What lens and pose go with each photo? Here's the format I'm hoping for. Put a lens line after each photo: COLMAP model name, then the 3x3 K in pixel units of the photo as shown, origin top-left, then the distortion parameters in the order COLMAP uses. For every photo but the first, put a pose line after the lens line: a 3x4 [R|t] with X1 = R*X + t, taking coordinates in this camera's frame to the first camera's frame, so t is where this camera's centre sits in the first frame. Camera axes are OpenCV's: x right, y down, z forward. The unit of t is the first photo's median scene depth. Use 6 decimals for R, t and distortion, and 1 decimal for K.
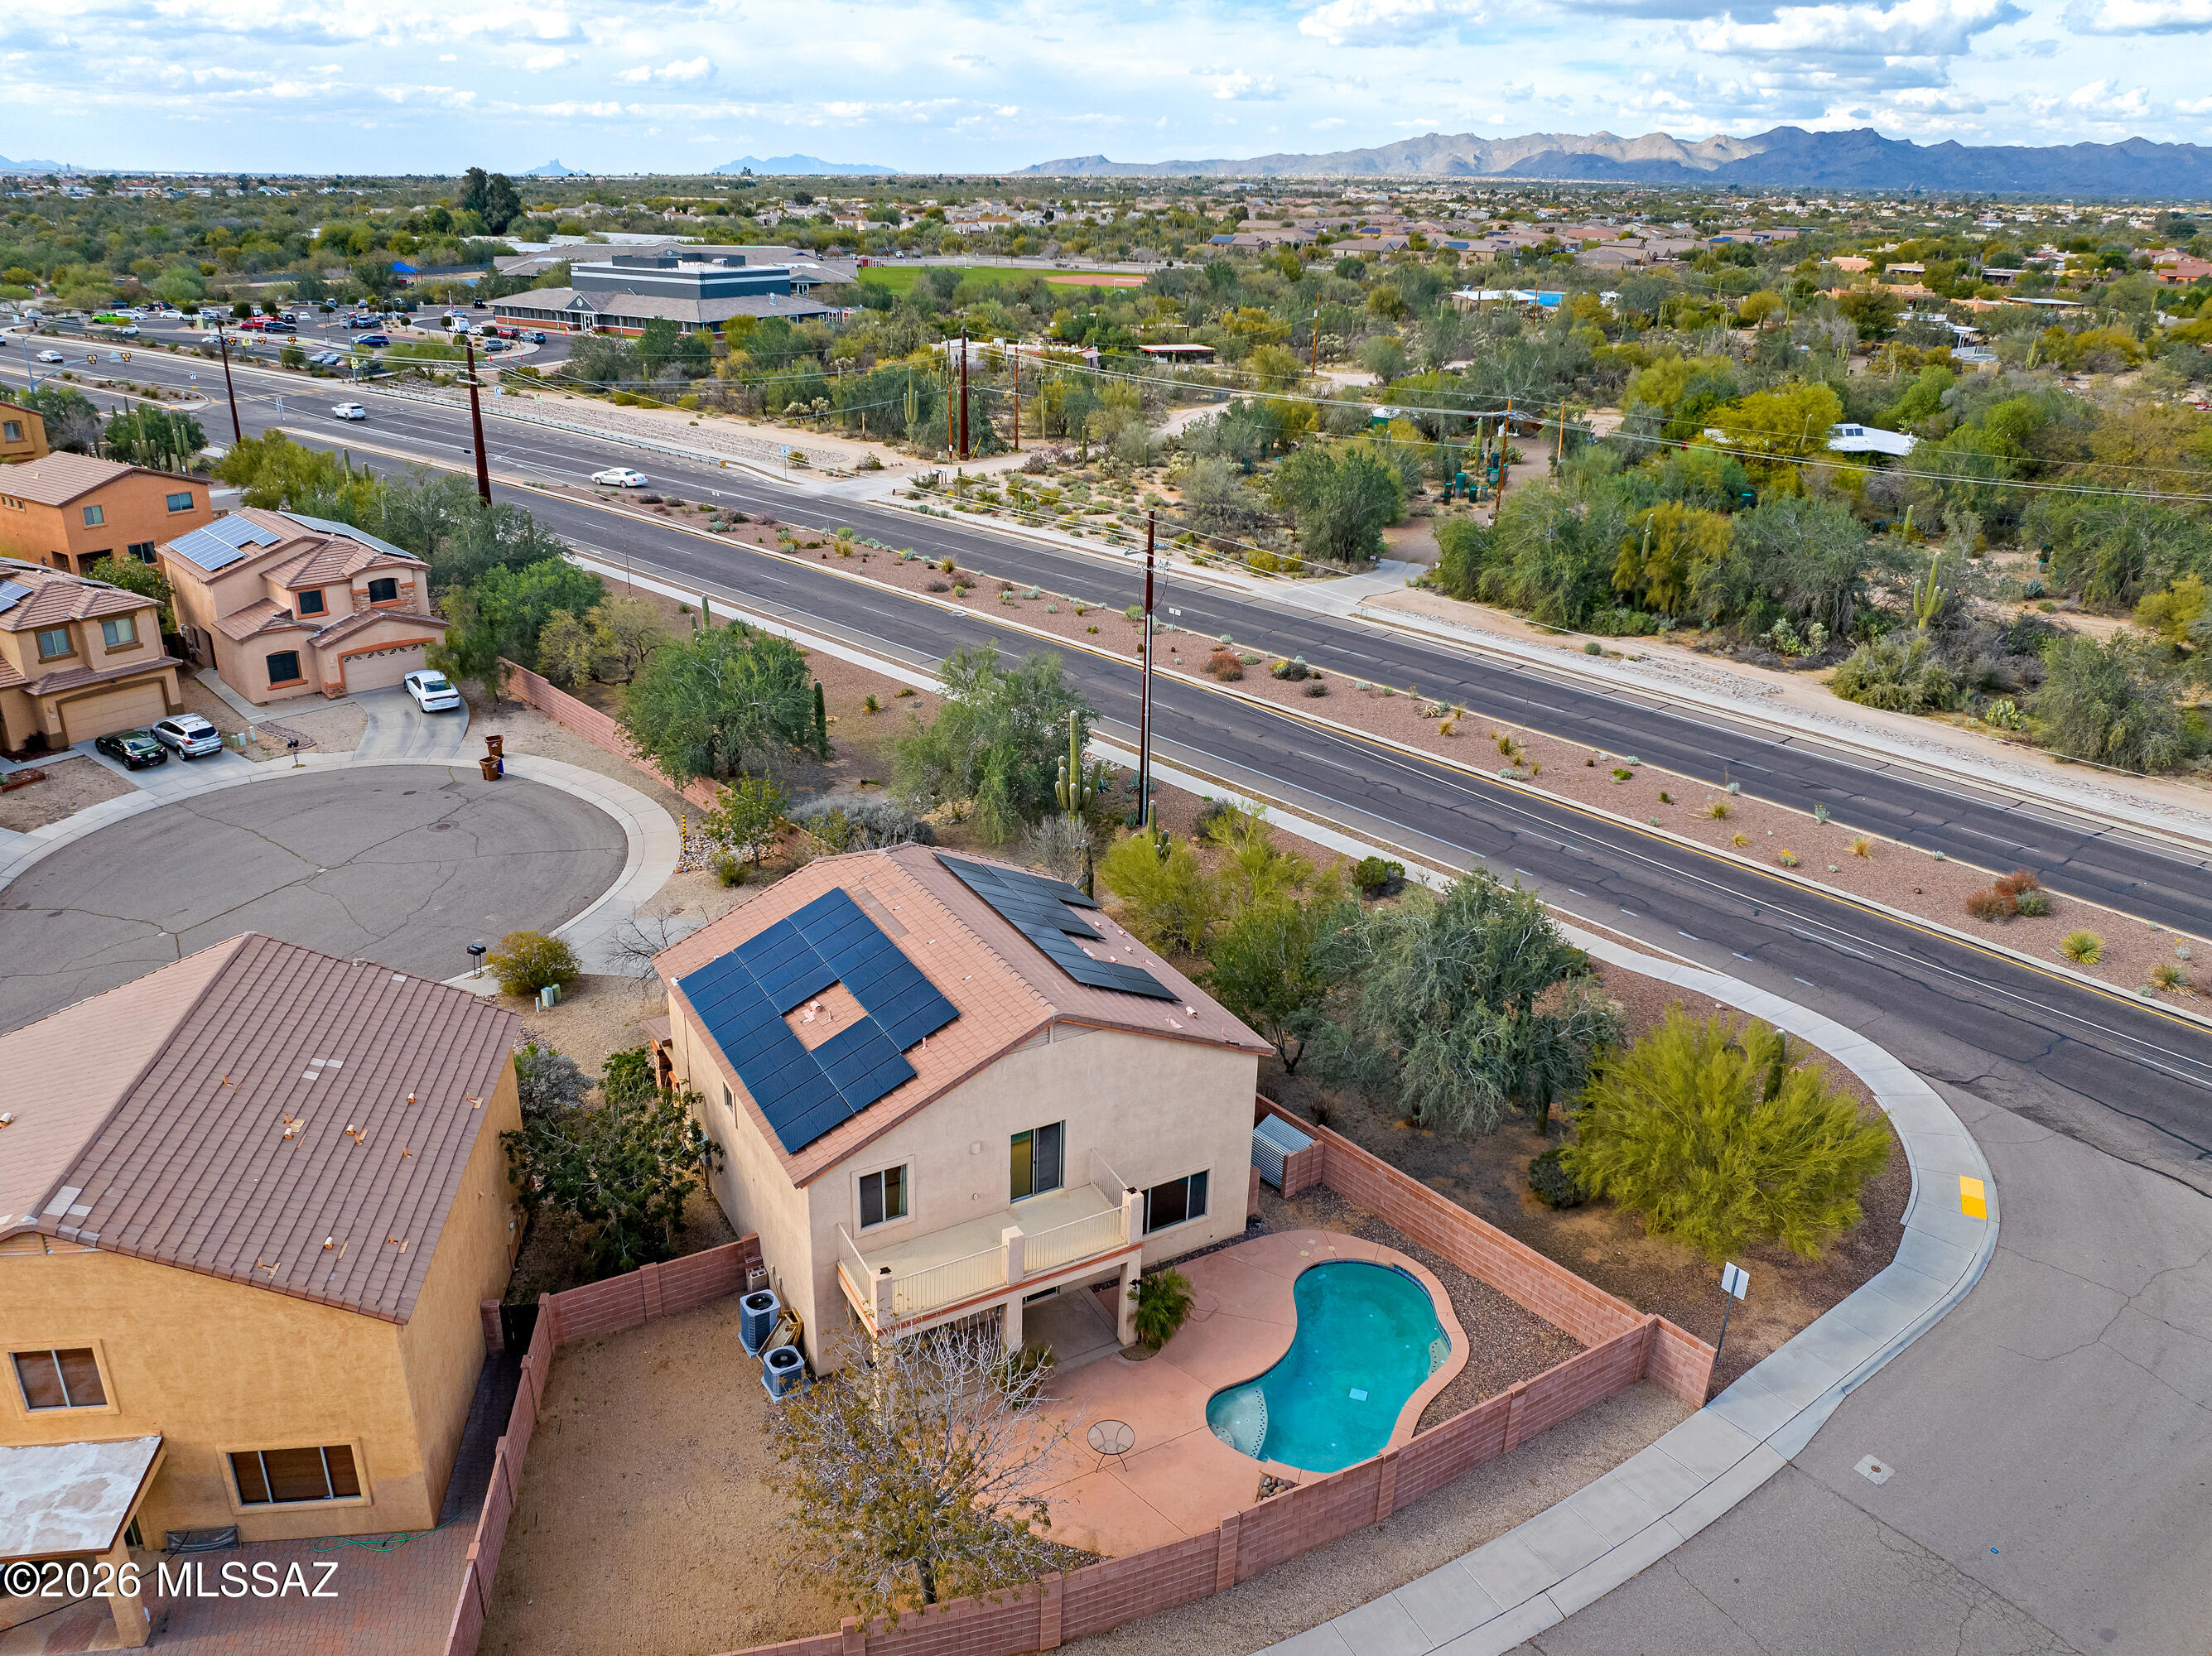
lens RADIAL K [[1577.1, 0, 1106.0], [0, 1577.1, 828.0], [0, 0, 1]] dist [-0.035708, -0.002498]
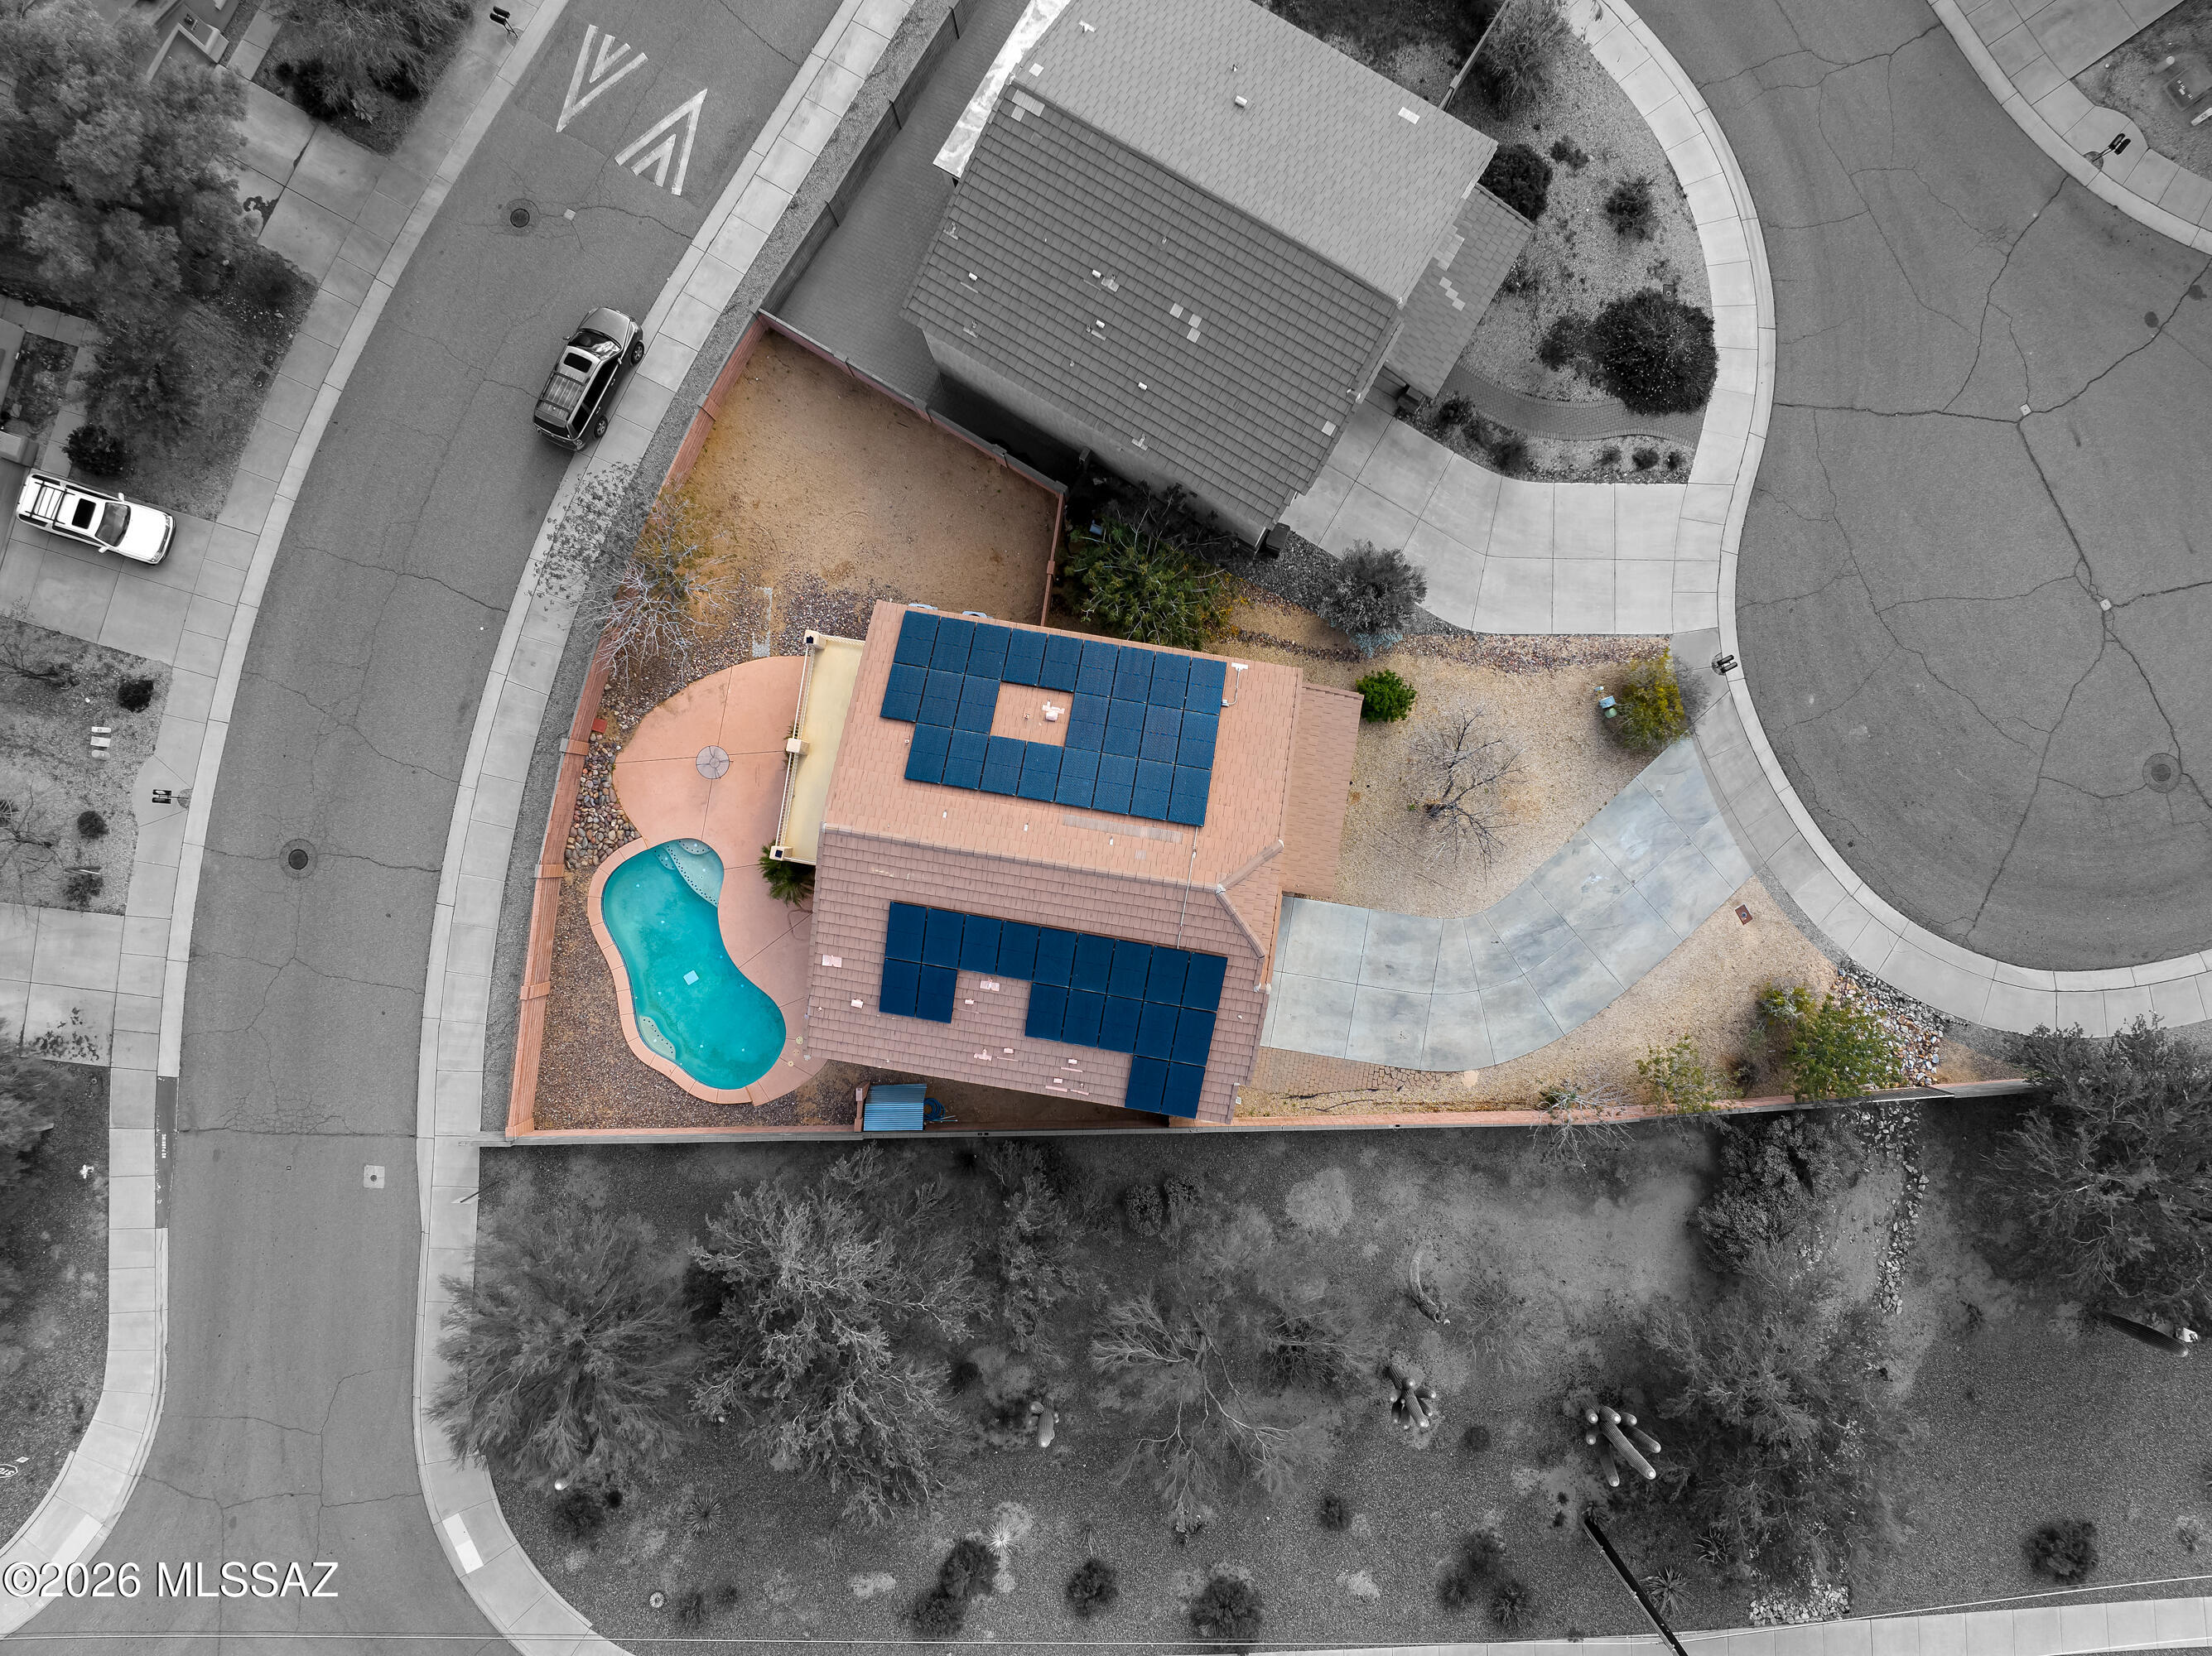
lens RADIAL K [[1577.1, 0, 1106.0], [0, 1577.1, 828.0], [0, 0, 1]] dist [-0.035708, -0.002498]
pose [[-0.628195, 0.777344, -0.033270, -0.063182], [-0.302313, -0.204460, 0.931022, -0.522865], [0.716923, 0.594921, 0.363443, 0.381671]]
